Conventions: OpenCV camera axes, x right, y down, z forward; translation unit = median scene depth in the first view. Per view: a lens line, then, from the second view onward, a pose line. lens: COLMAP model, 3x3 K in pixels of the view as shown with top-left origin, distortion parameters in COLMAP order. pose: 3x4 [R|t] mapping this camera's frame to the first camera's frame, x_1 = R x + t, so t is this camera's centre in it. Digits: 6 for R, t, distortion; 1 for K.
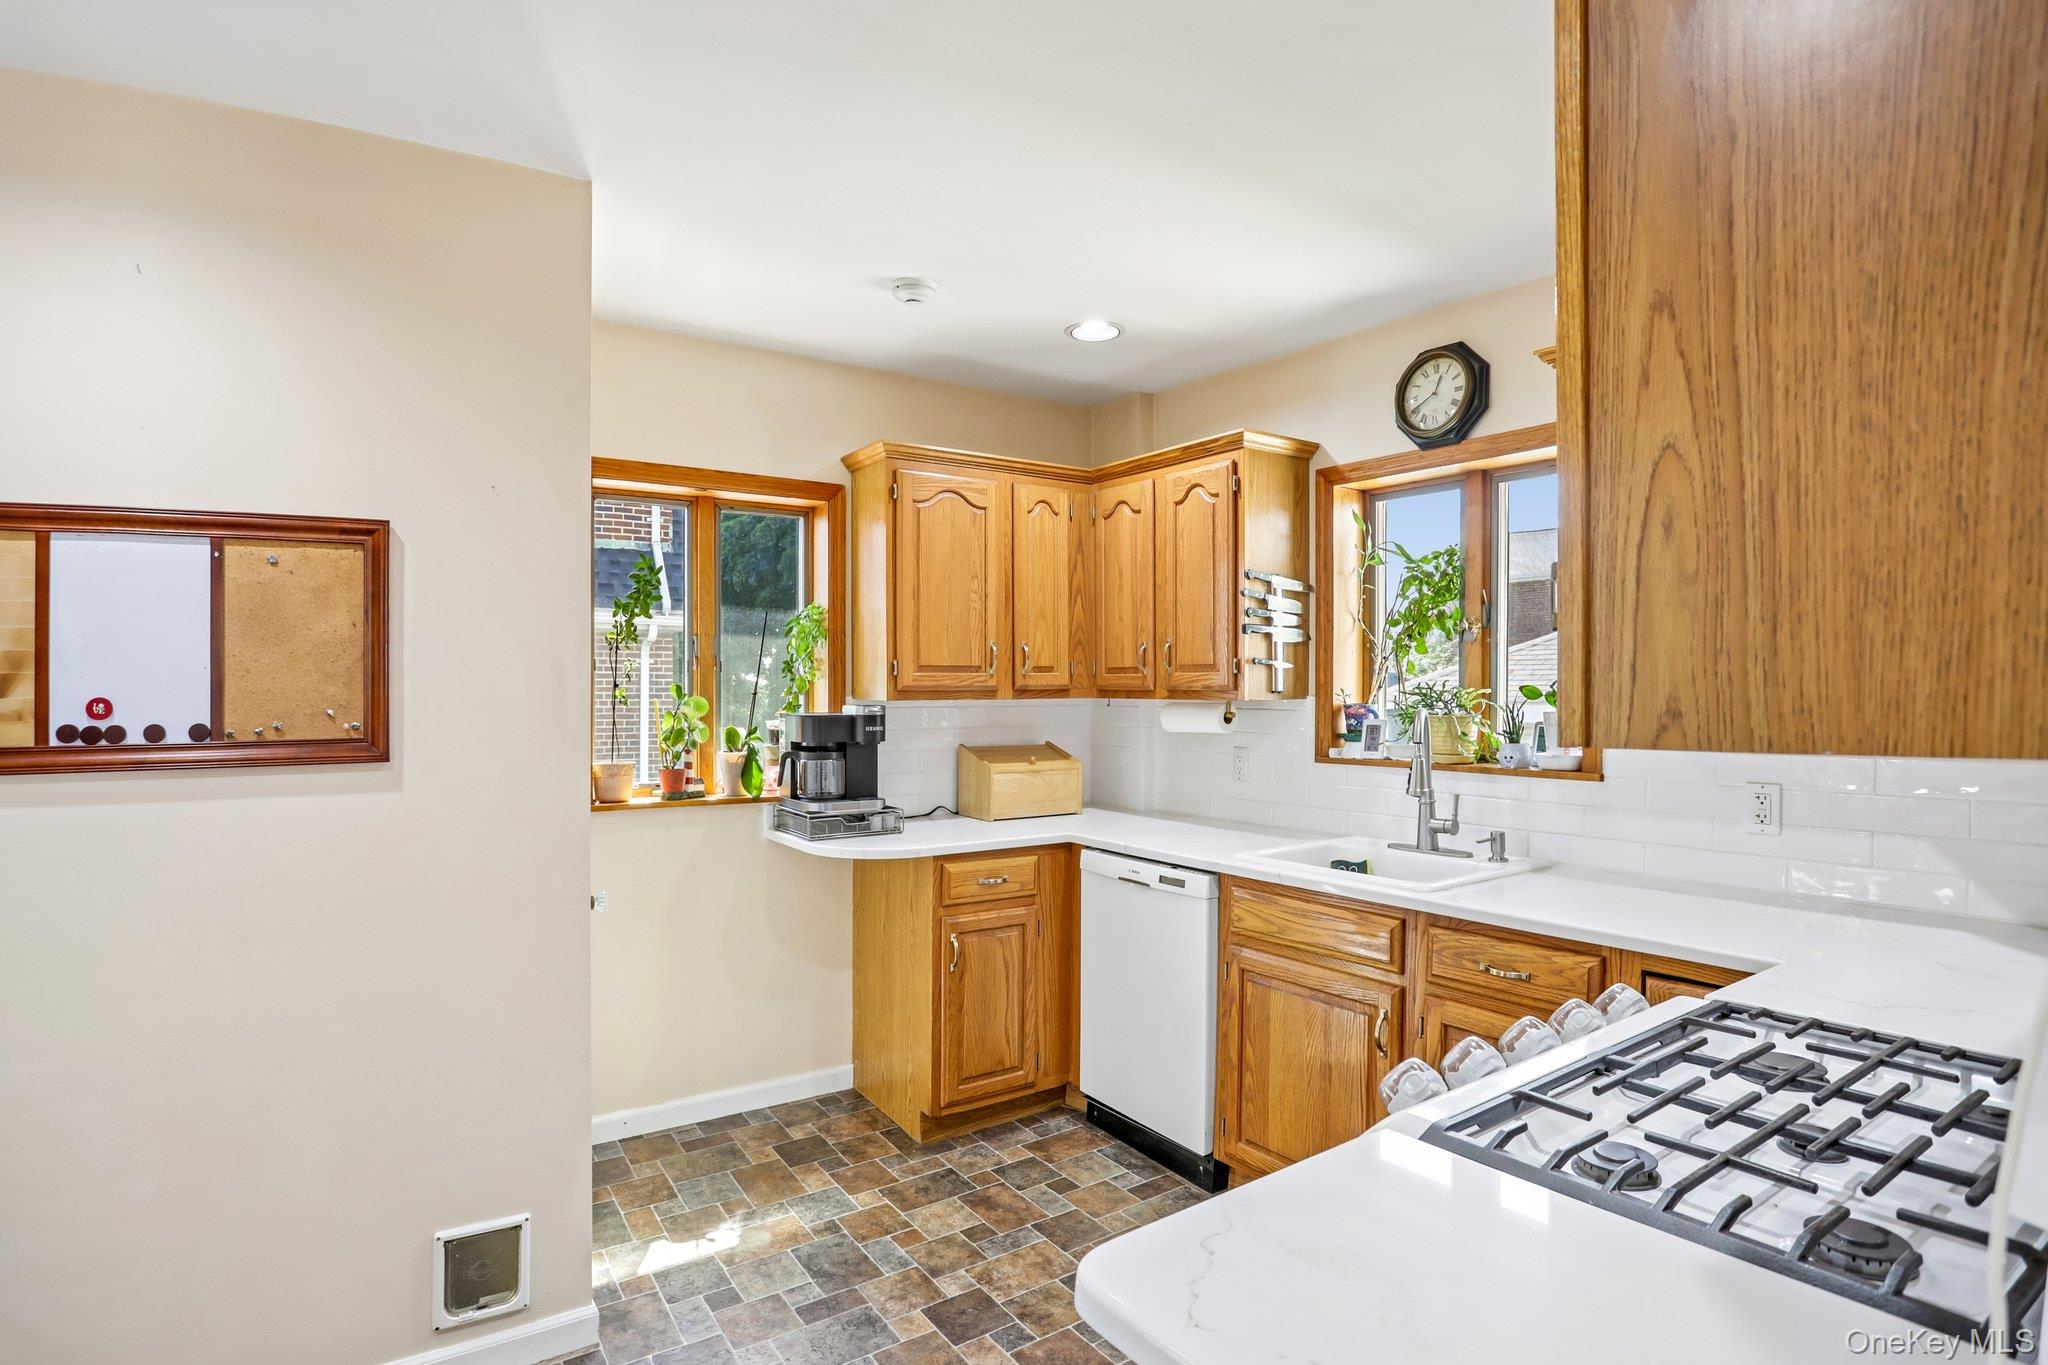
lens RADIAL K [[1036.5, 0, 1024.0], [0, 1036.5, 682.5], [0, 0, 1]] dist [-0.084973, -0.000149]
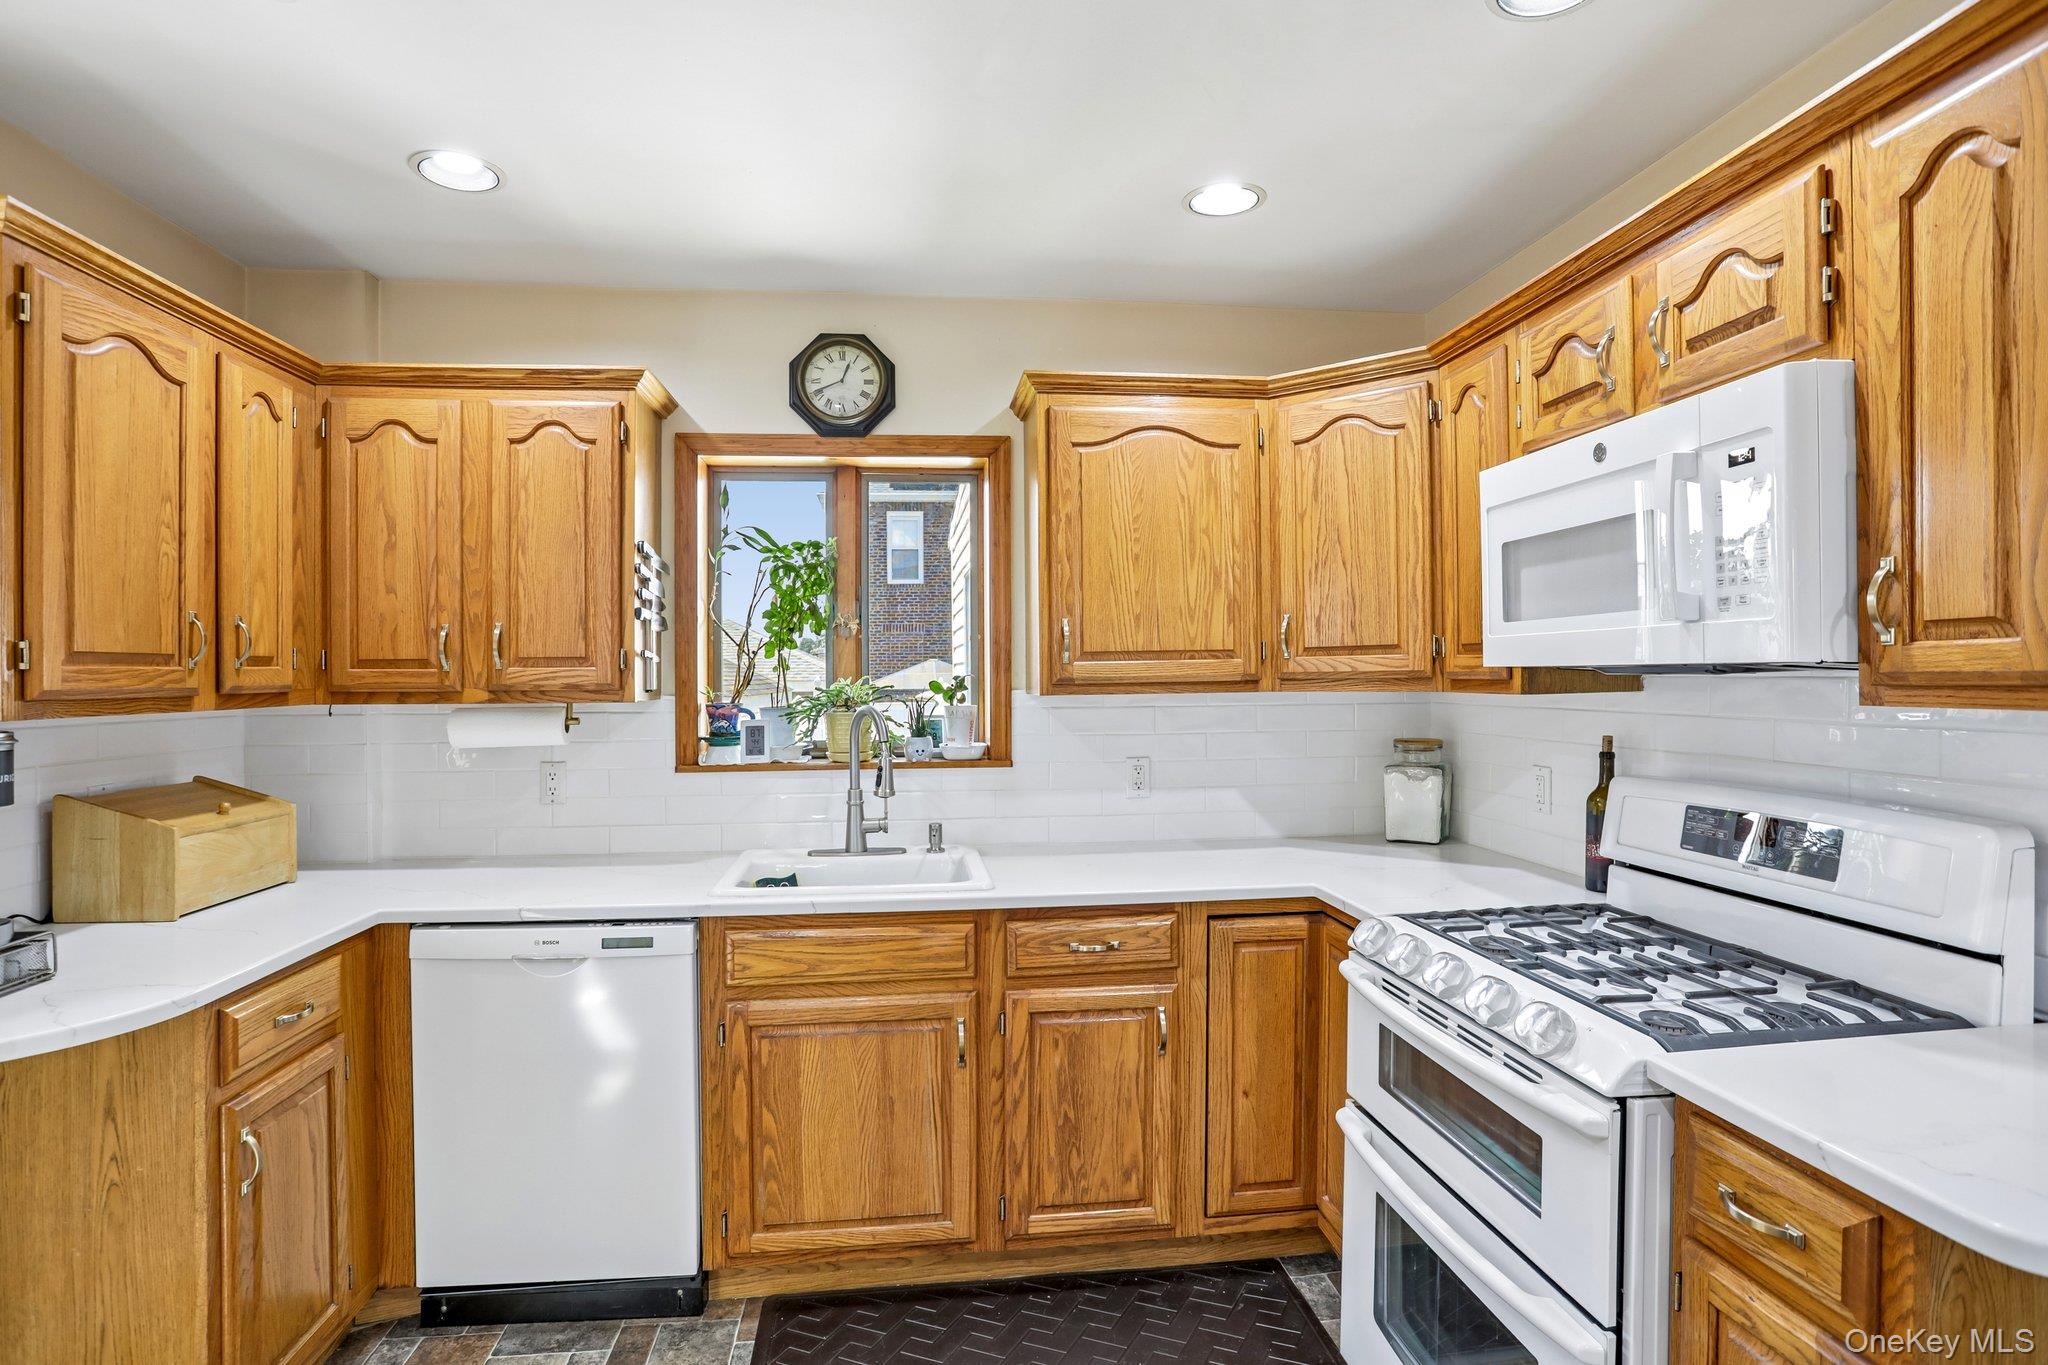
lens RADIAL K [[1012.6, 0, 992.4], [0, 1012.6, 687.4], [0, 0, 1]] dist [-0.072427, 0.035065]
pose [[0.489766, -0.010652, 0.871789, -0.338059], [0.004710, 0.999943, 0.009571, -0.000511], [-0.871841, -0.000581, 0.489788, 0.375912]]
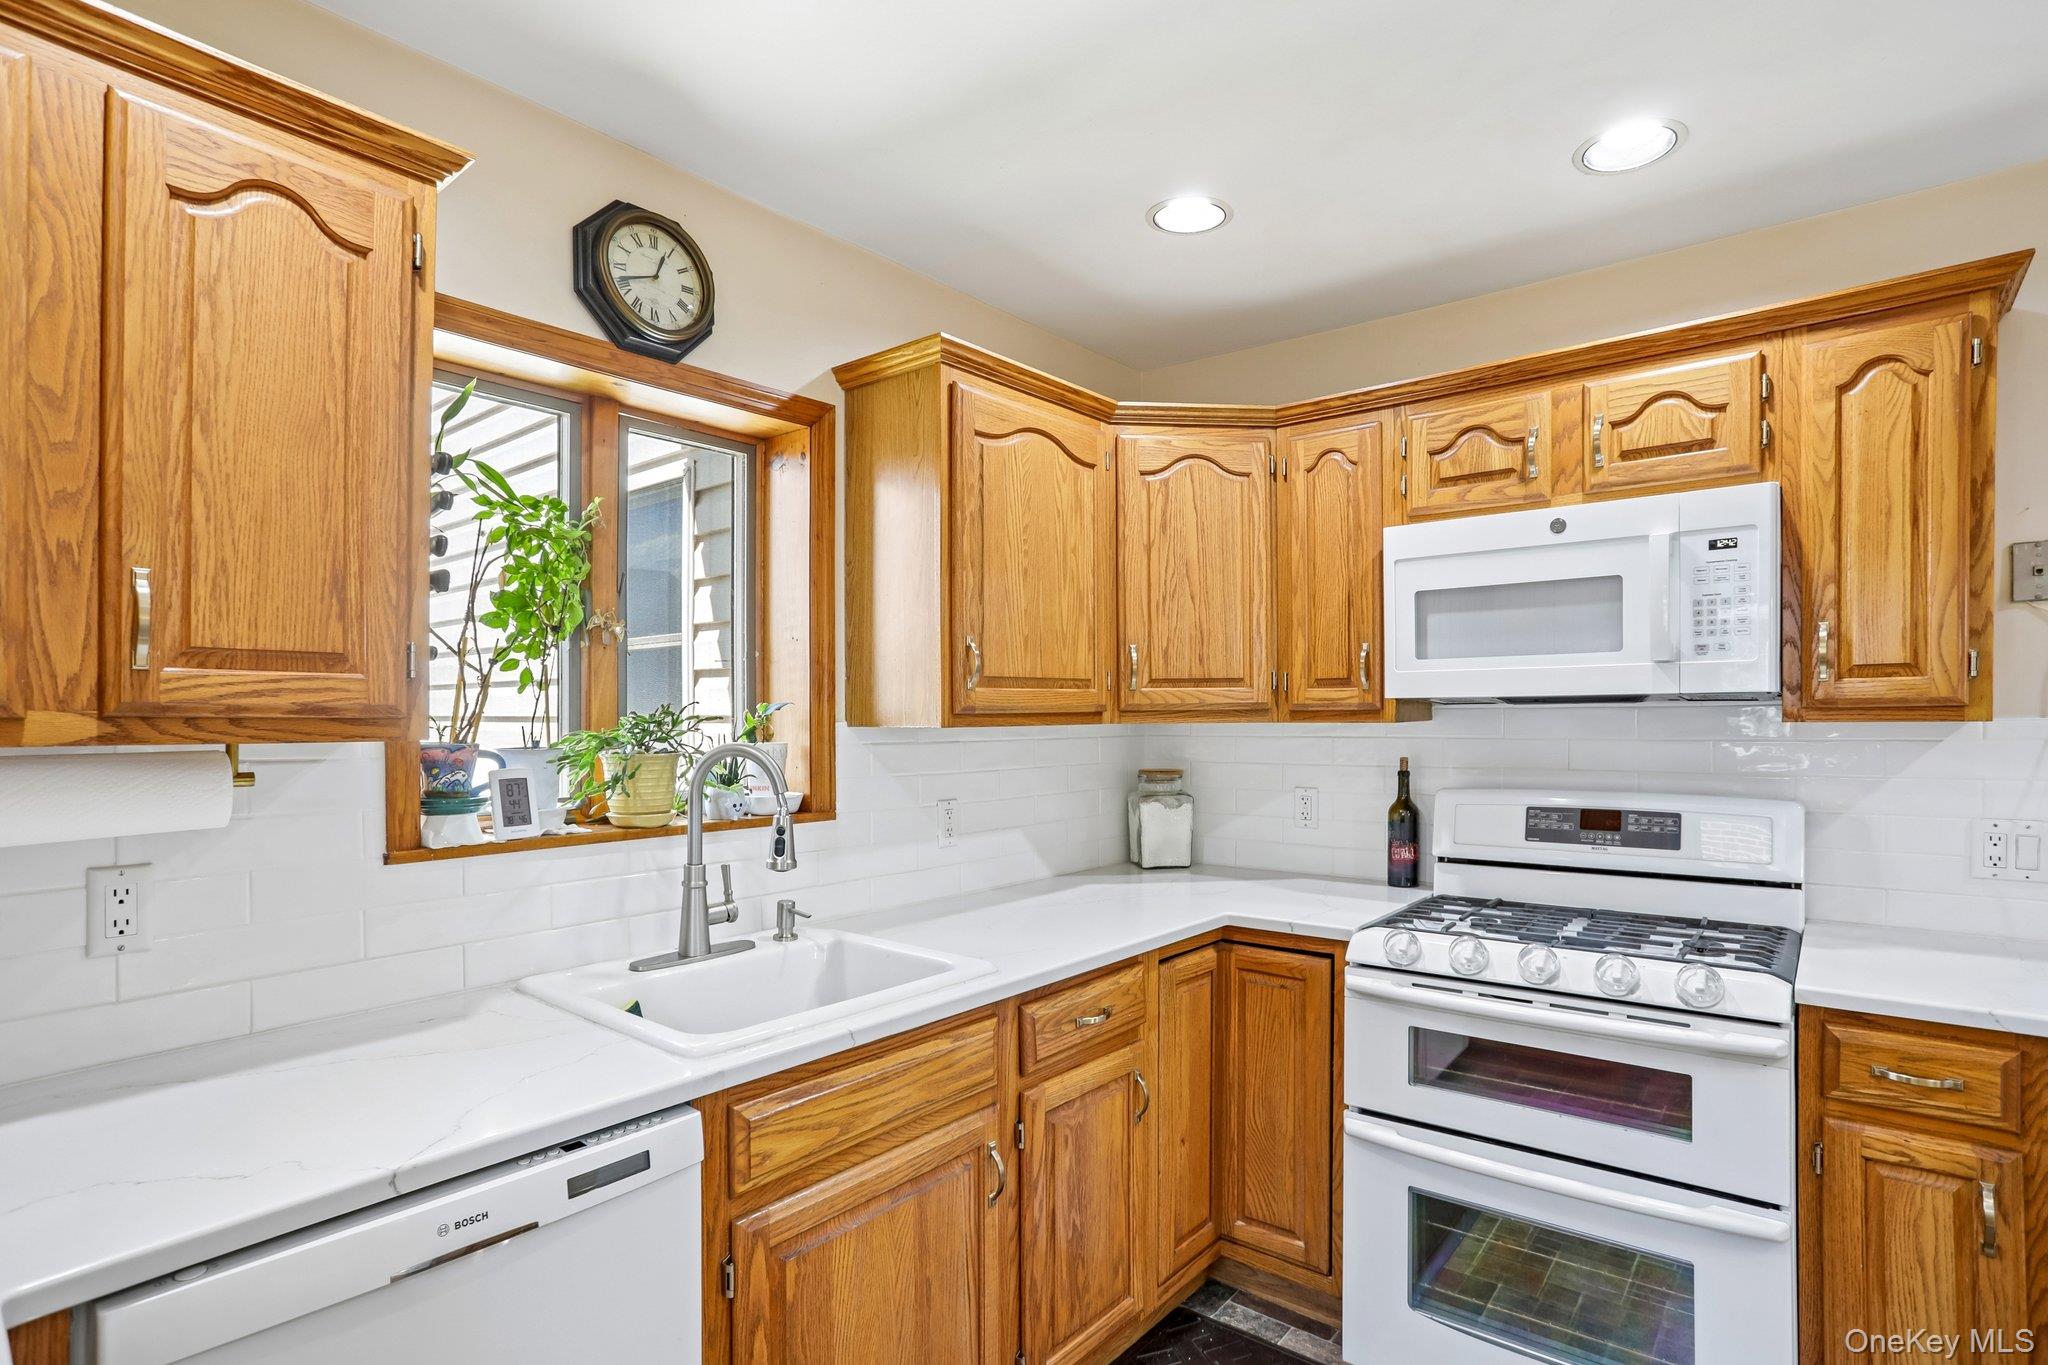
lens RADIAL K [[1033.5, 0, 986.7], [0, 1033.5, 695.1], [0, 0, 1]] dist [-0.063542, 0.036011]
pose [[-0.254244, 0.026241, 0.966784, -0.276142], [0.003345, 0.999650, -0.026254, 0.010564], [-0.967134, -0.003441, -0.254243, 0.889294]]
